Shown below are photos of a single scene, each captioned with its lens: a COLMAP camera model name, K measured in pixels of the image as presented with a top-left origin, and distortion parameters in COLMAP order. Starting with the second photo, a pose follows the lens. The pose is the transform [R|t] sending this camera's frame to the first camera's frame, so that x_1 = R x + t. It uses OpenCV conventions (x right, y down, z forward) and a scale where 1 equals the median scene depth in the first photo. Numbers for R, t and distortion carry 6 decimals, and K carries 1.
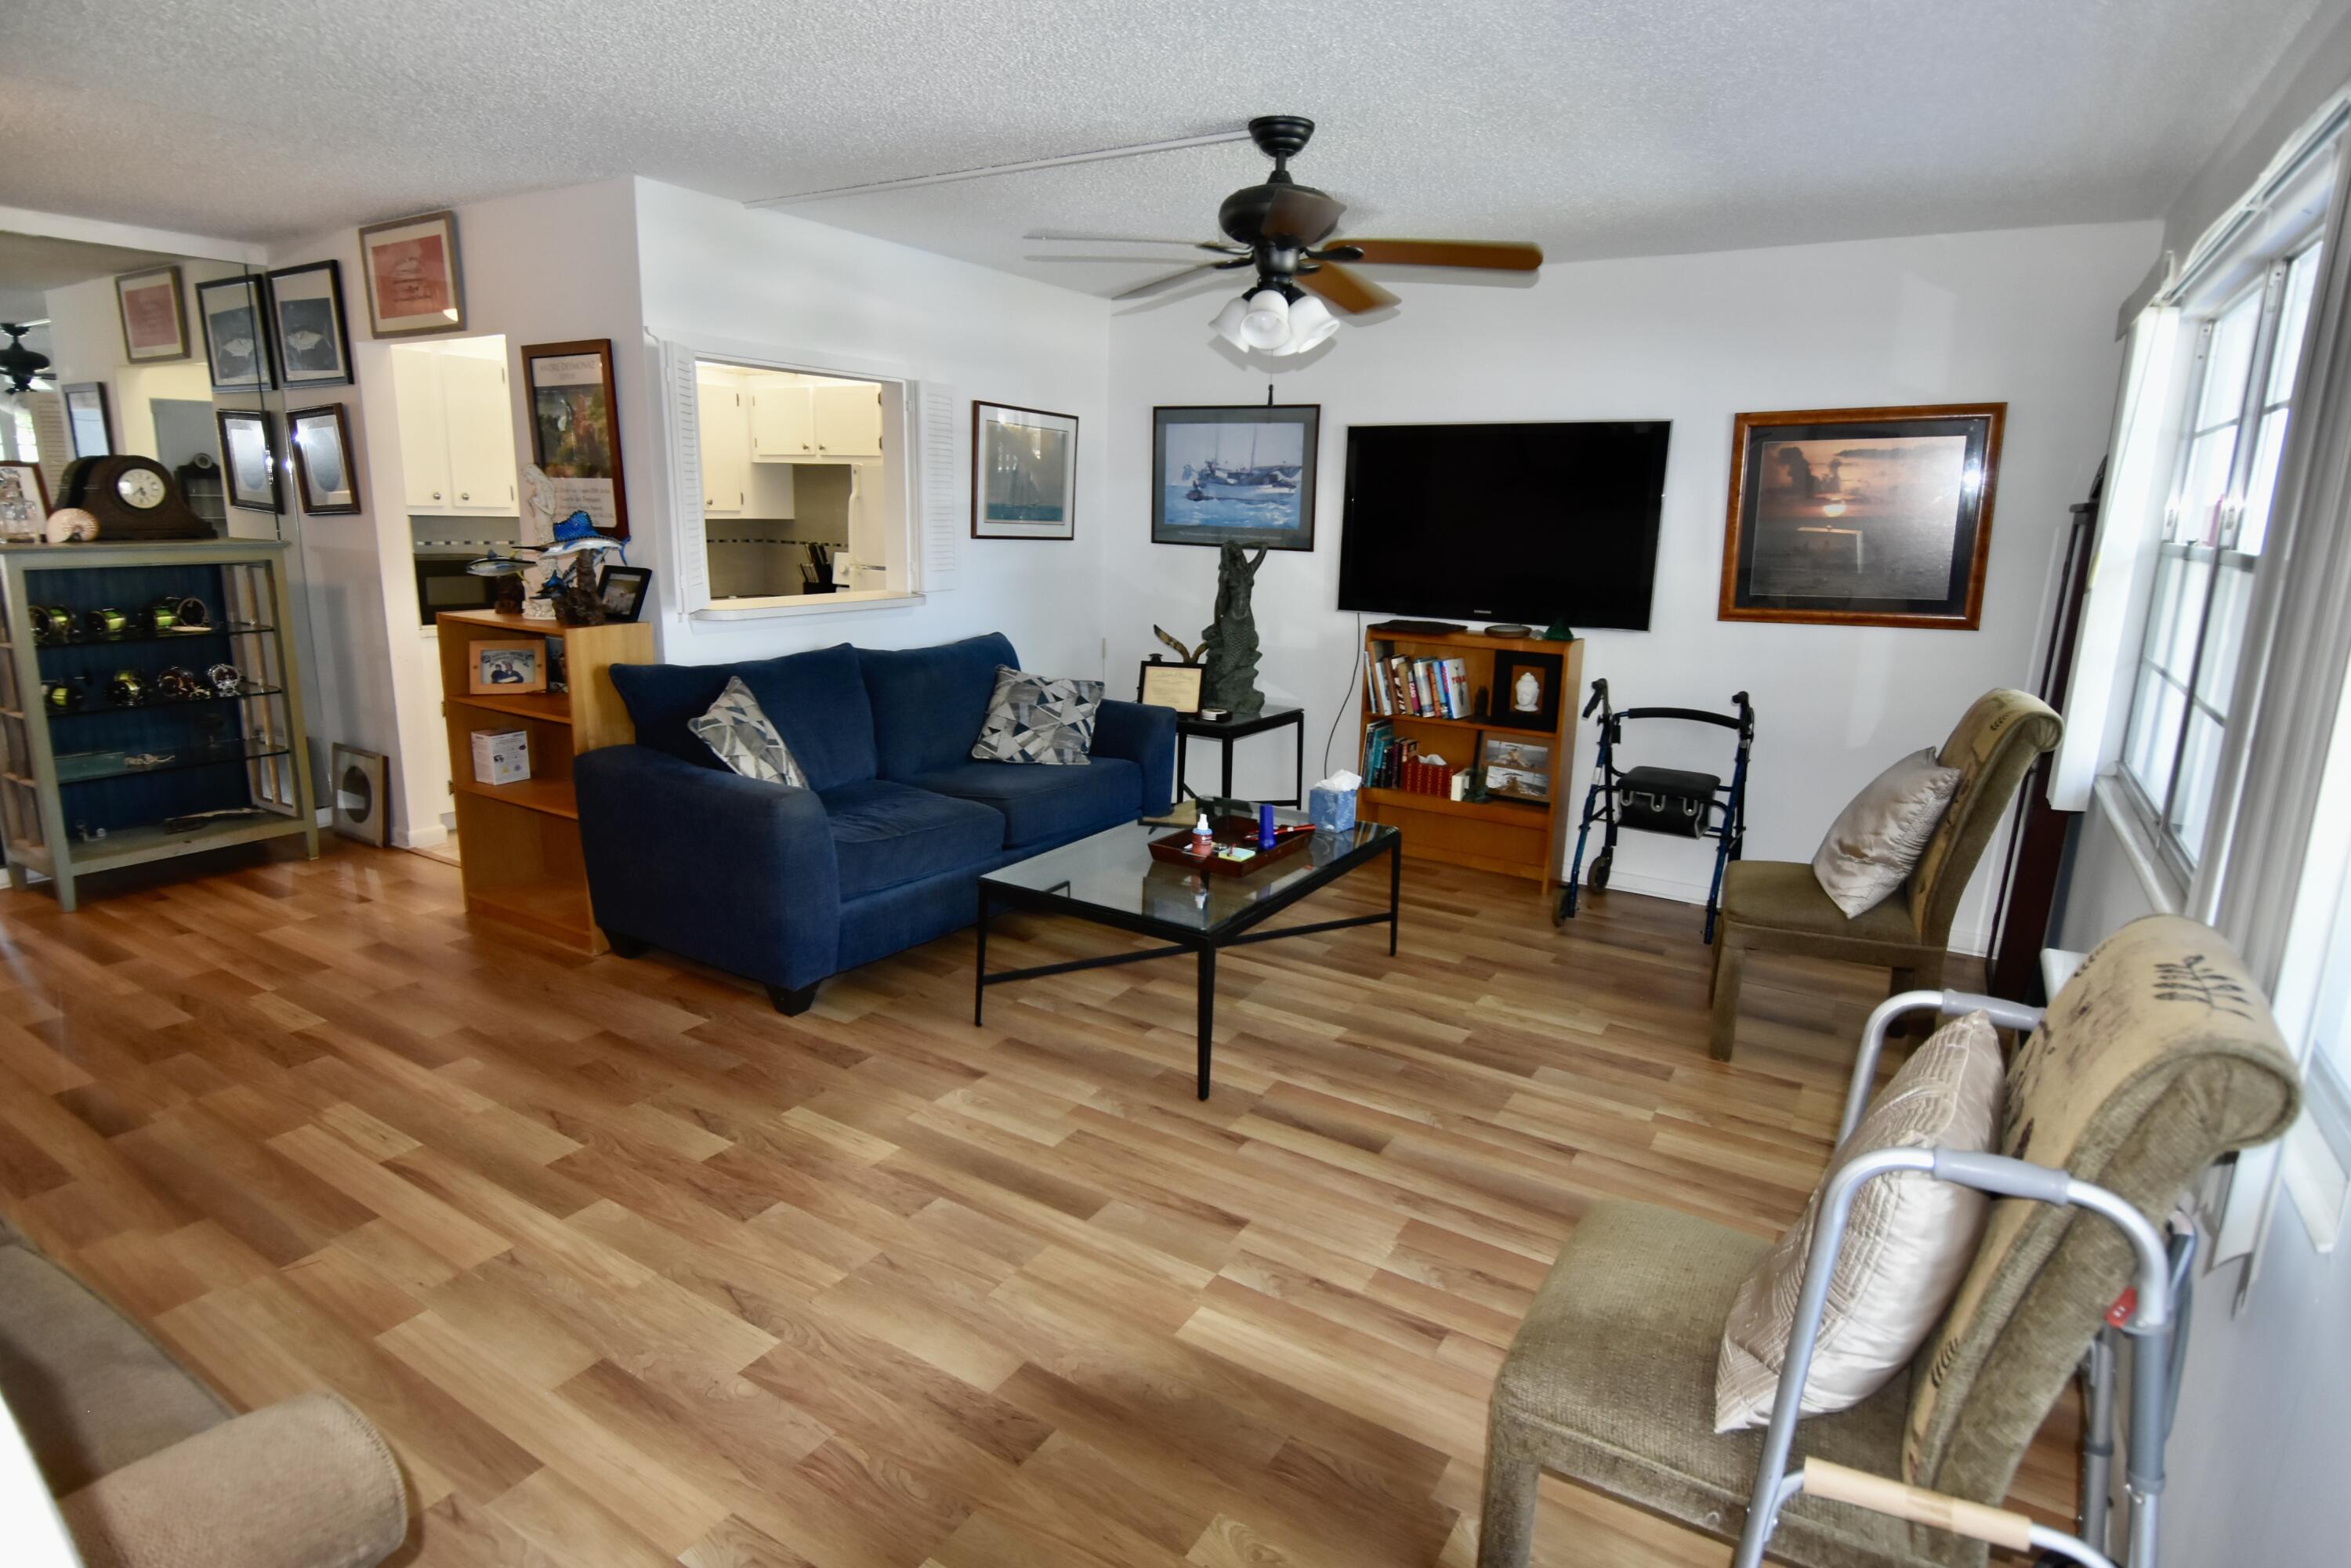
lens RADIAL K [[1249.1, 0, 1174.8], [0, 1249.1, 772.9], [0, 0, 1]] dist [-0.000548, -0.000282]
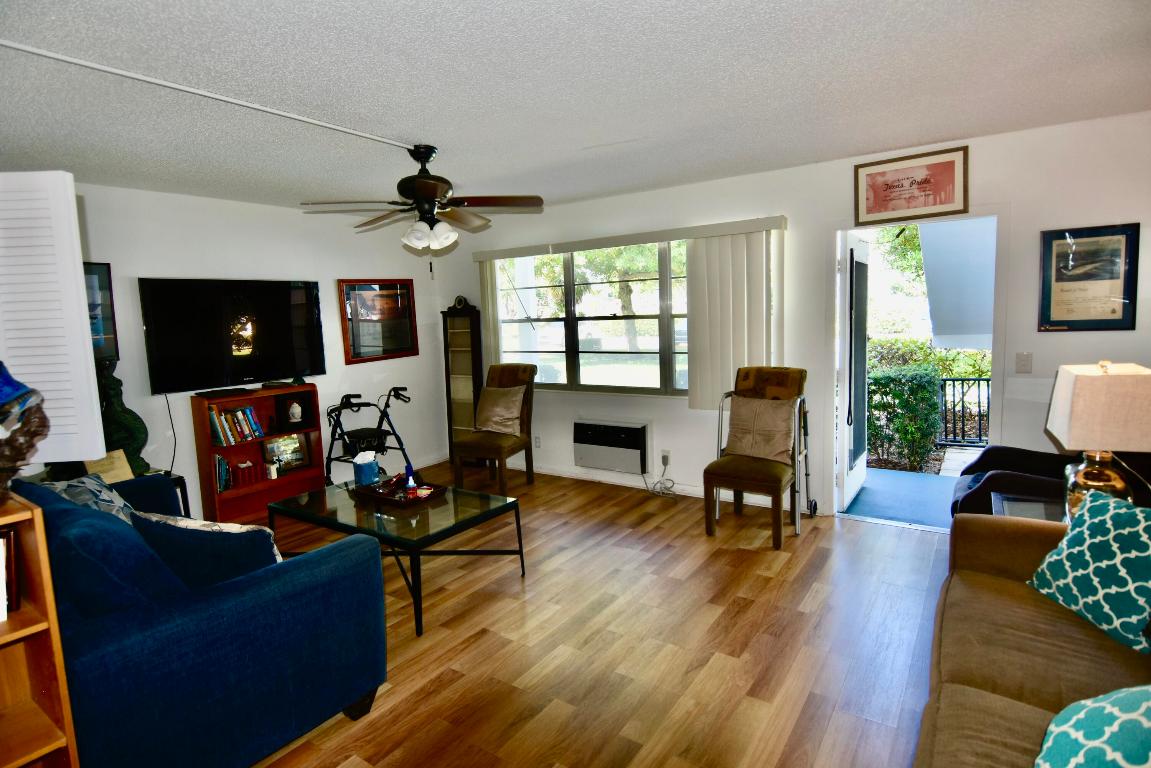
lens RADIAL K [[602.8, 0, 576.3], [0, 602.8, 378.6], [0, 0, 1]] dist [0.034864, -0.037530]
pose [[0.031367, -0.132687, 0.990662, -1.017260], [0.251326, 0.960351, 0.120669, -0.187407], [-0.967394, 0.245194, 0.063471, 0.761780]]
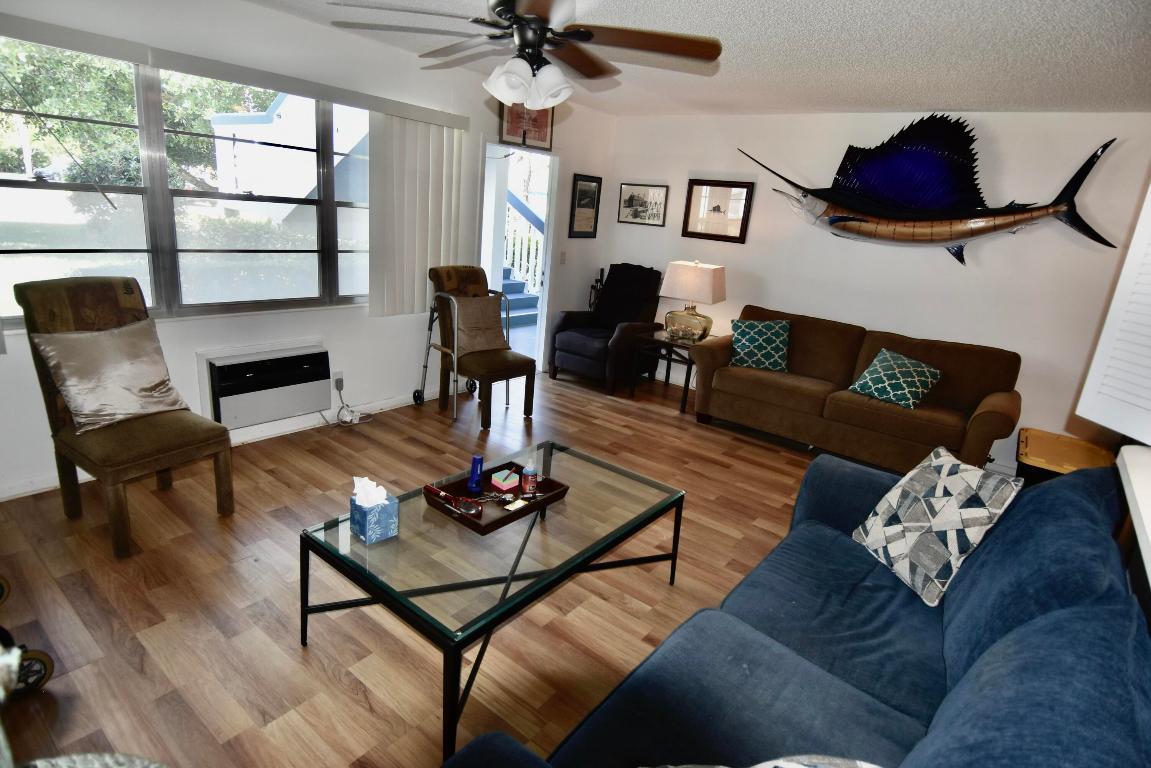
lens RADIAL K [[602.8, 0, 576.3], [0, 602.8, 378.6], [0, 0, 1]] dist [0.034864, -0.037530]
pose [[-0.989847, -0.126183, 0.065430, -0.070035], [-0.081781, 0.882093, 0.463923, -0.390030], [-0.116255, 0.453862, -0.883456, 1.773254]]
